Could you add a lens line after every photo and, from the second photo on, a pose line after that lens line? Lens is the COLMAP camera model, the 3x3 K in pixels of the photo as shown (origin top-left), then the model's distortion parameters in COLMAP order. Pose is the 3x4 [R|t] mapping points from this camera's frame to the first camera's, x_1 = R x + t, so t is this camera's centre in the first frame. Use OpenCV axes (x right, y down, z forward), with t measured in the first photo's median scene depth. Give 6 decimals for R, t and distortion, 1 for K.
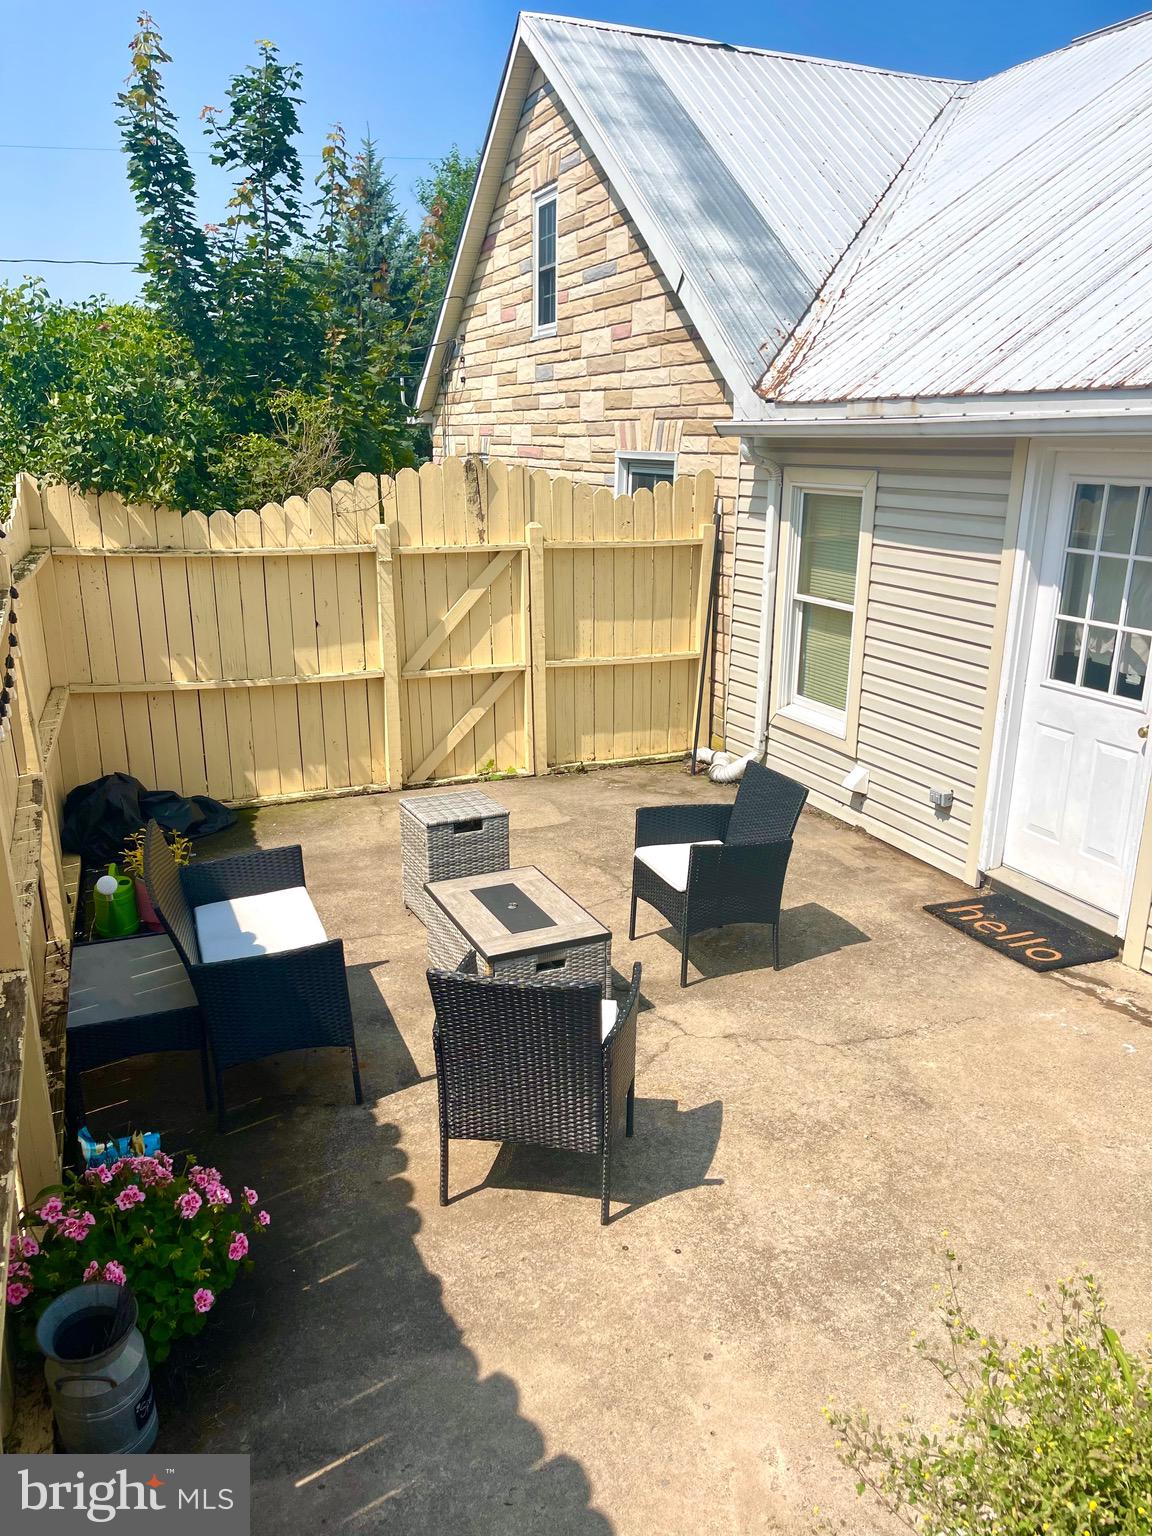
lens RADIAL K [[1152.4, 0, 568.6], [0, 1152.4, 779.1], [0, 0, 1]] dist [0.055118, -0.046189]
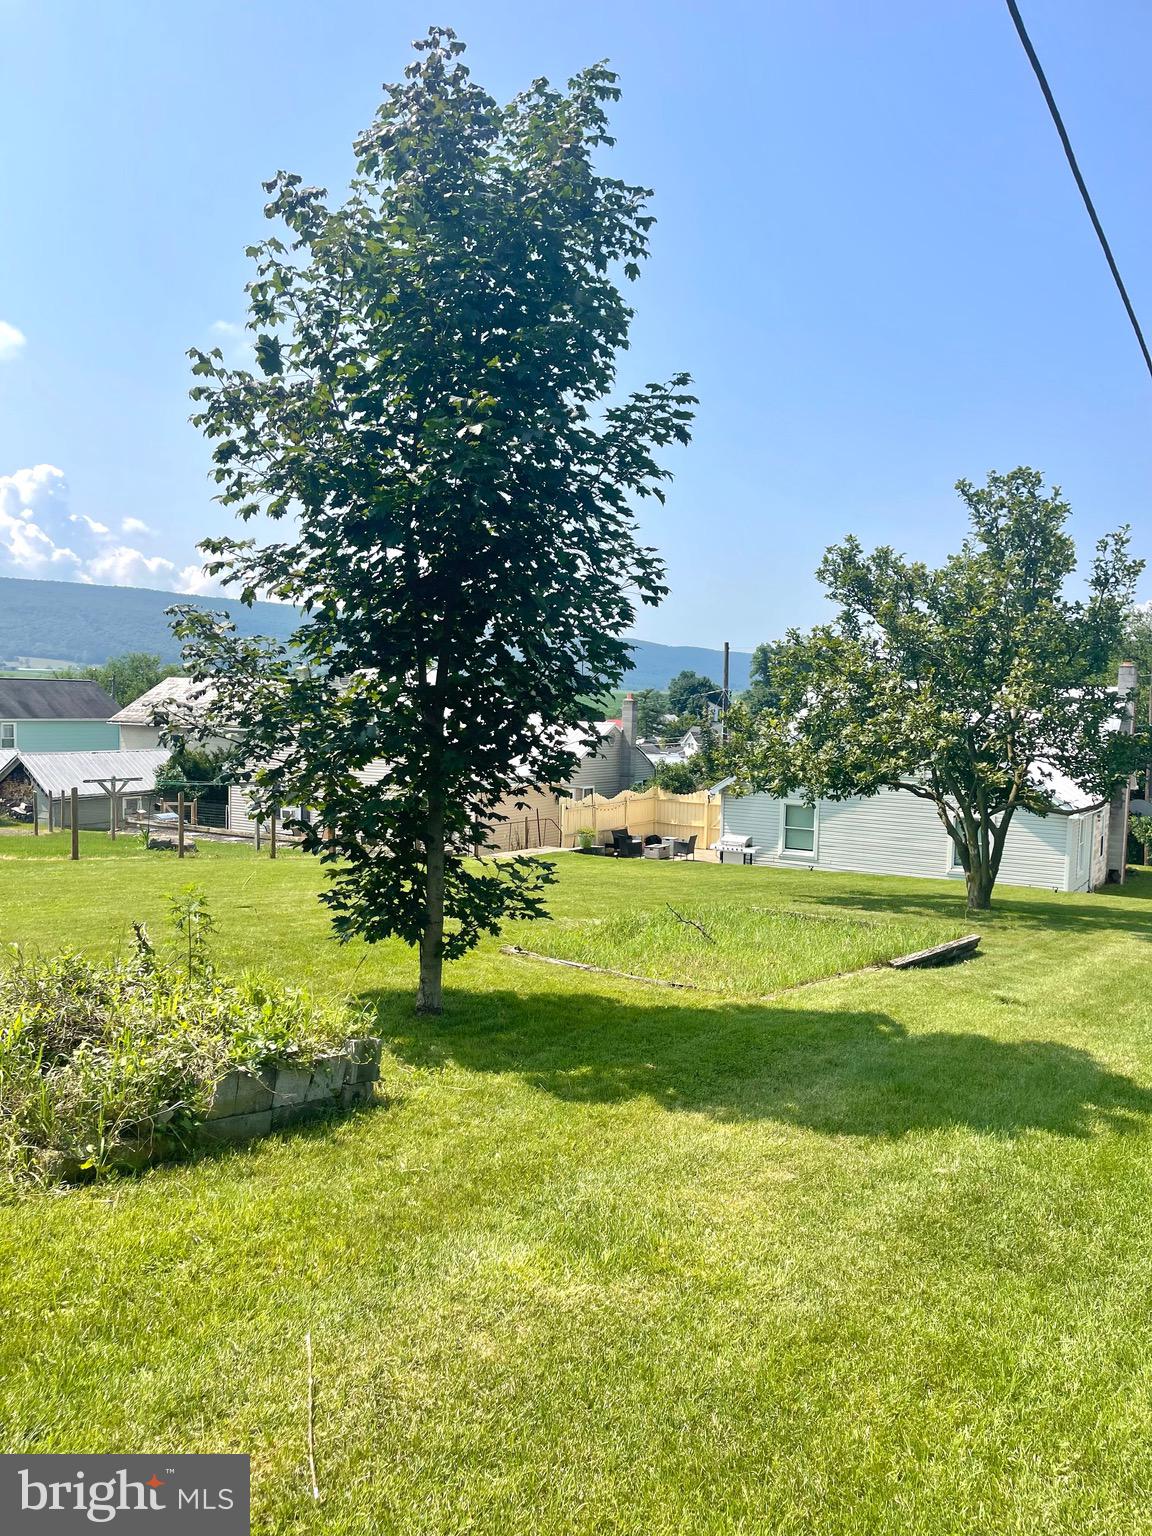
lens RADIAL K [[1152.4, 0, 538.4], [0, 1152.4, 821.8], [0, 0, 1]] dist [0.055118, -0.046189]
pose [[0.569766, 0.092464, -0.816589, 3.794693], [-0.246652, 0.967081, -0.062594, 0.415999], [0.783919, 0.237077, 0.573816, -2.684538]]
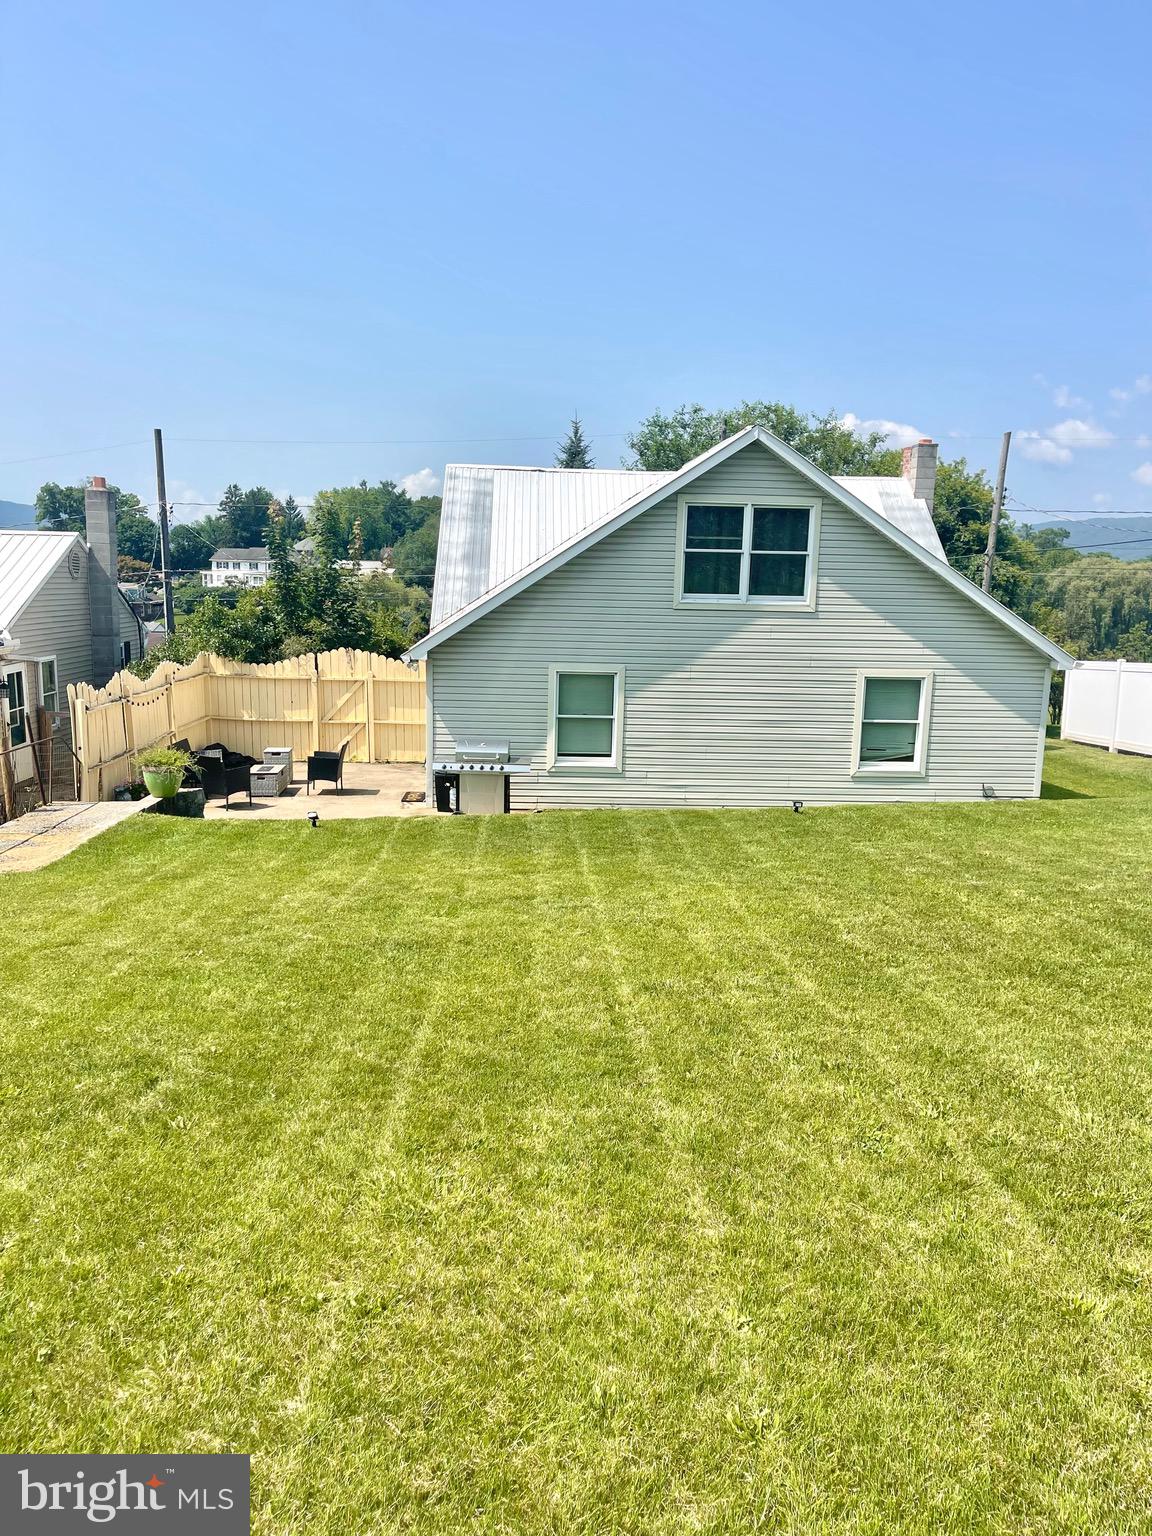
lens RADIAL K [[1152.4, 0, 580.1], [0, 1152.4, 790.3], [0, 0, 1]] dist [0.055118, -0.046189]
pose [[0.943039, 0.074205, -0.324302, 1.450362], [-0.107031, 0.990653, -0.084561, 0.260749], [0.314996, 0.114455, 0.942167, -1.524115]]
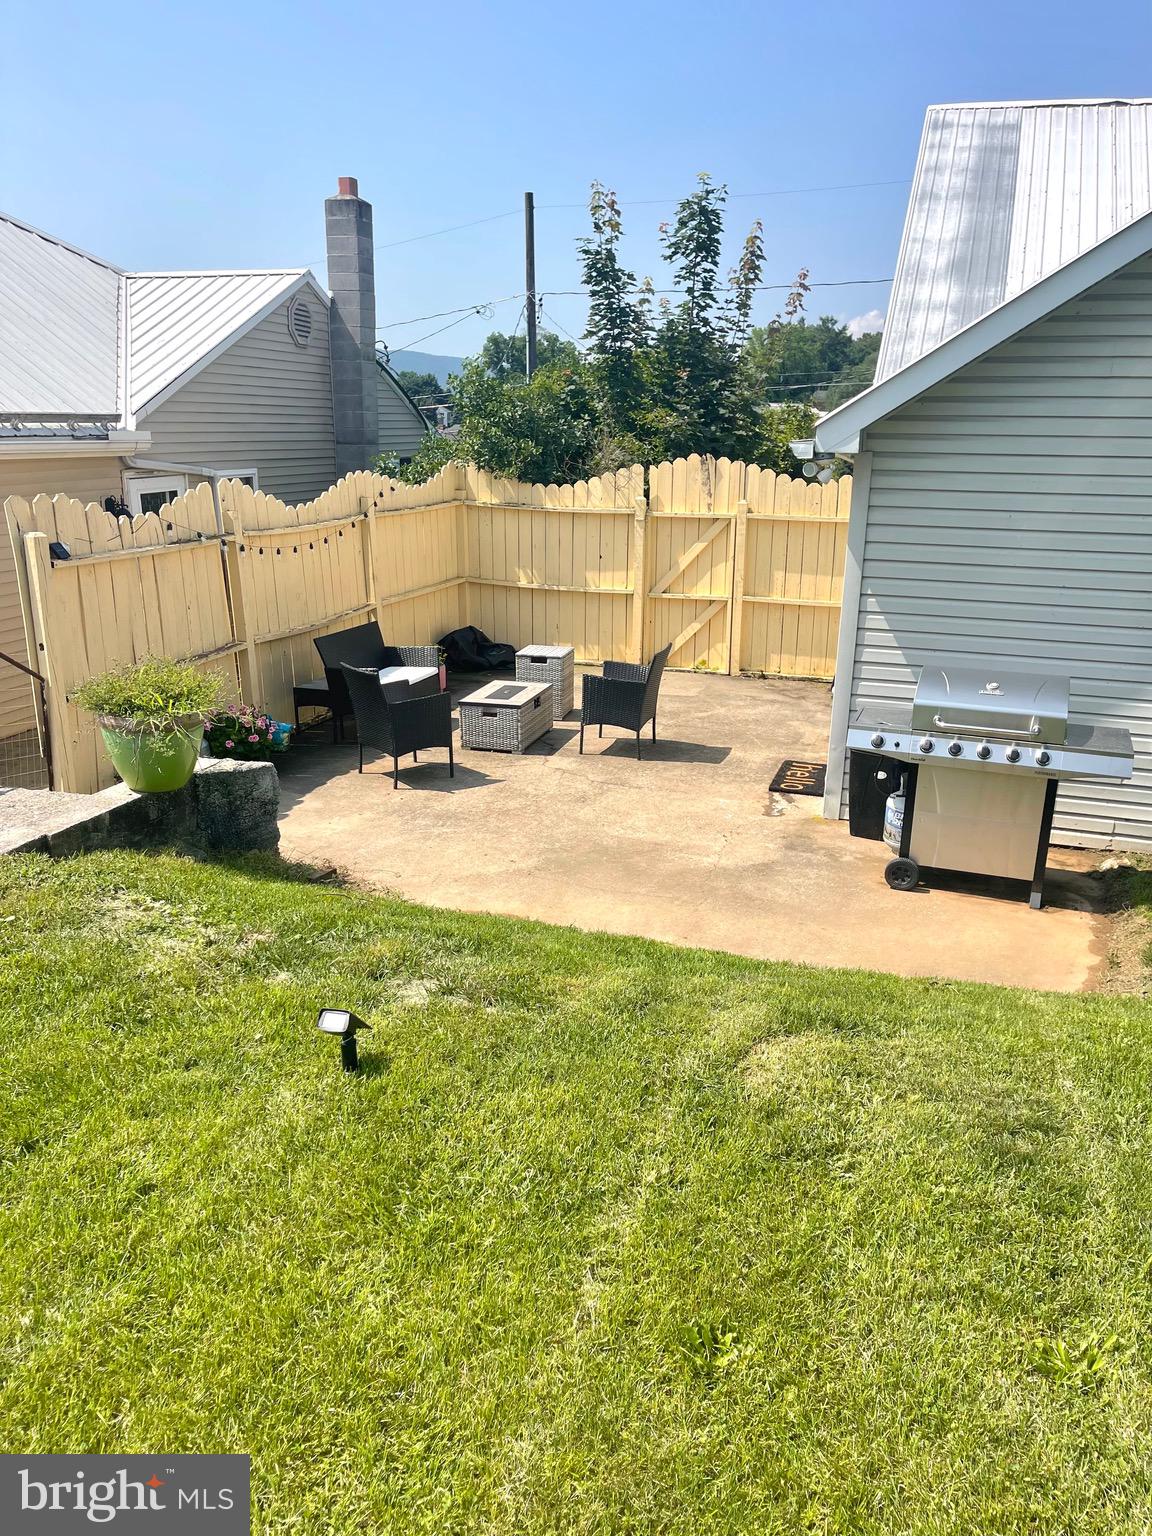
lens RADIAL K [[1152.4, 0, 581.9], [0, 1152.4, 784.7], [0, 0, 1]] dist [0.055118, -0.046189]
pose [[0.768528, 0.196702, -0.608829, 0.818043], [-0.186409, 0.979125, 0.081033, 0.054392], [0.612059, 0.051215, 0.789152, -0.285550]]
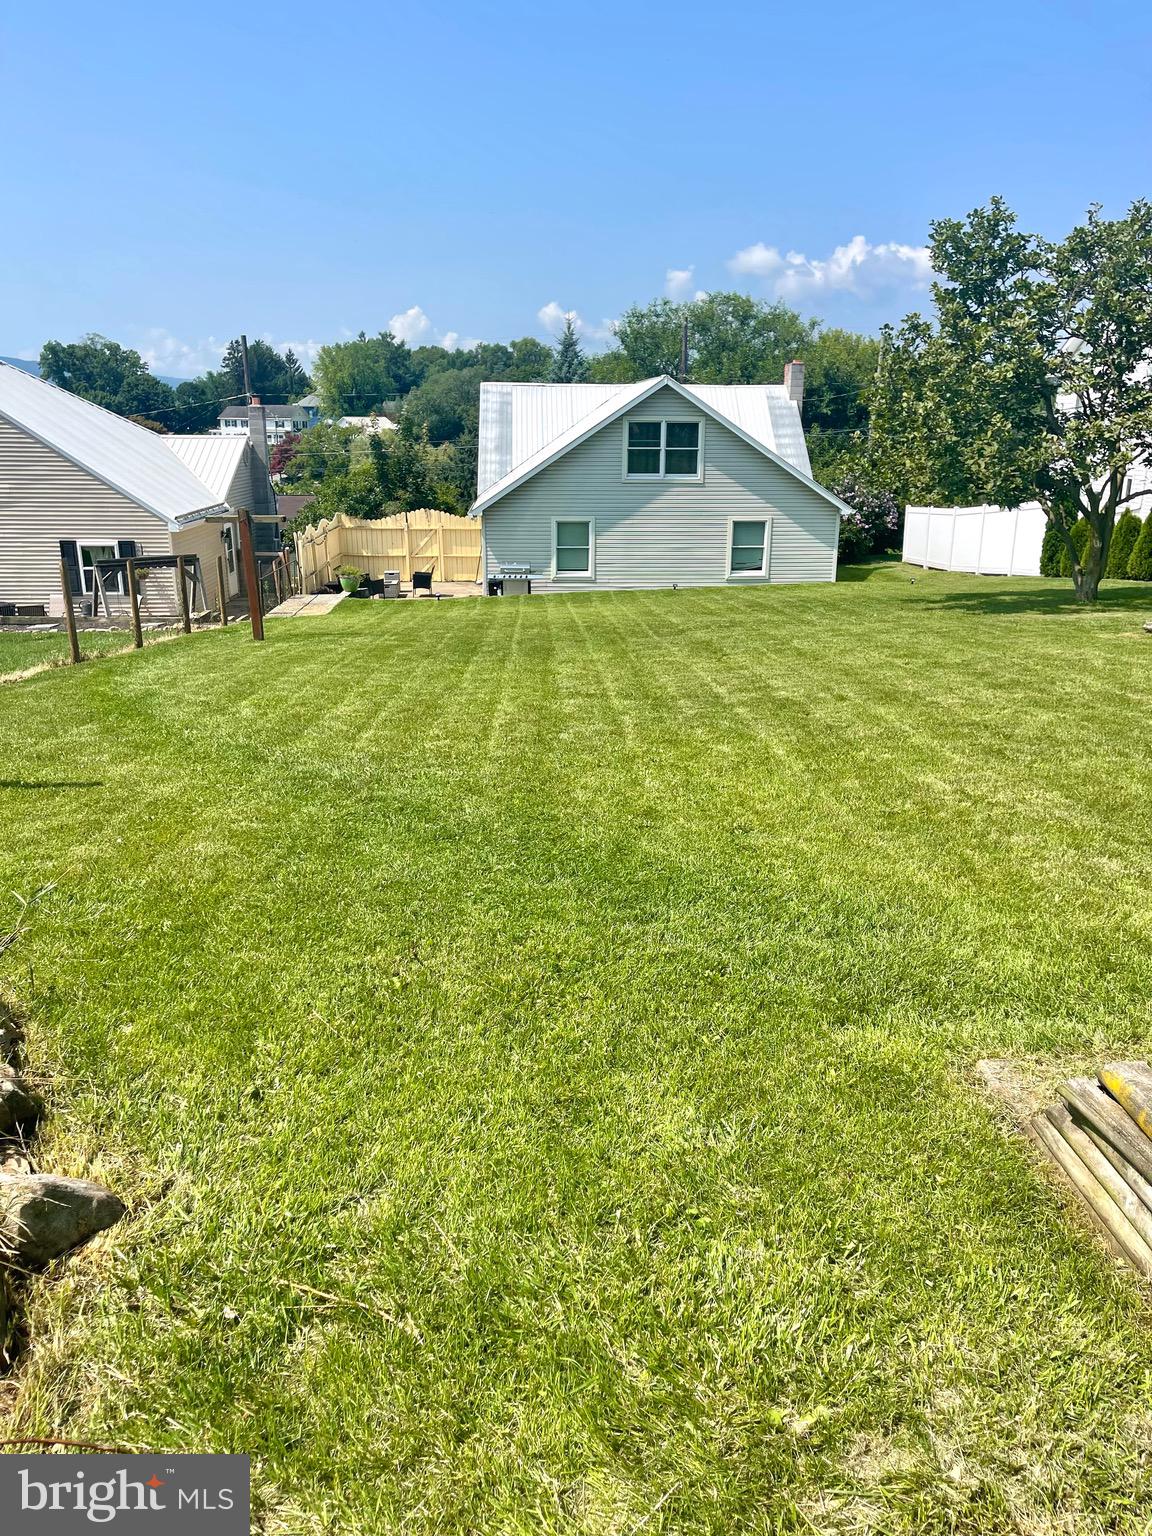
lens RADIAL K [[1152.4, 0, 585.8], [0, 1152.4, 786.6], [0, 0, 1]] dist [0.055118, -0.046189]
pose [[0.944177, 0.095455, -0.315307, 2.127115], [-0.088735, 0.995418, 0.035634, 0.619743], [0.317263, -0.005666, 0.948321, -3.260861]]
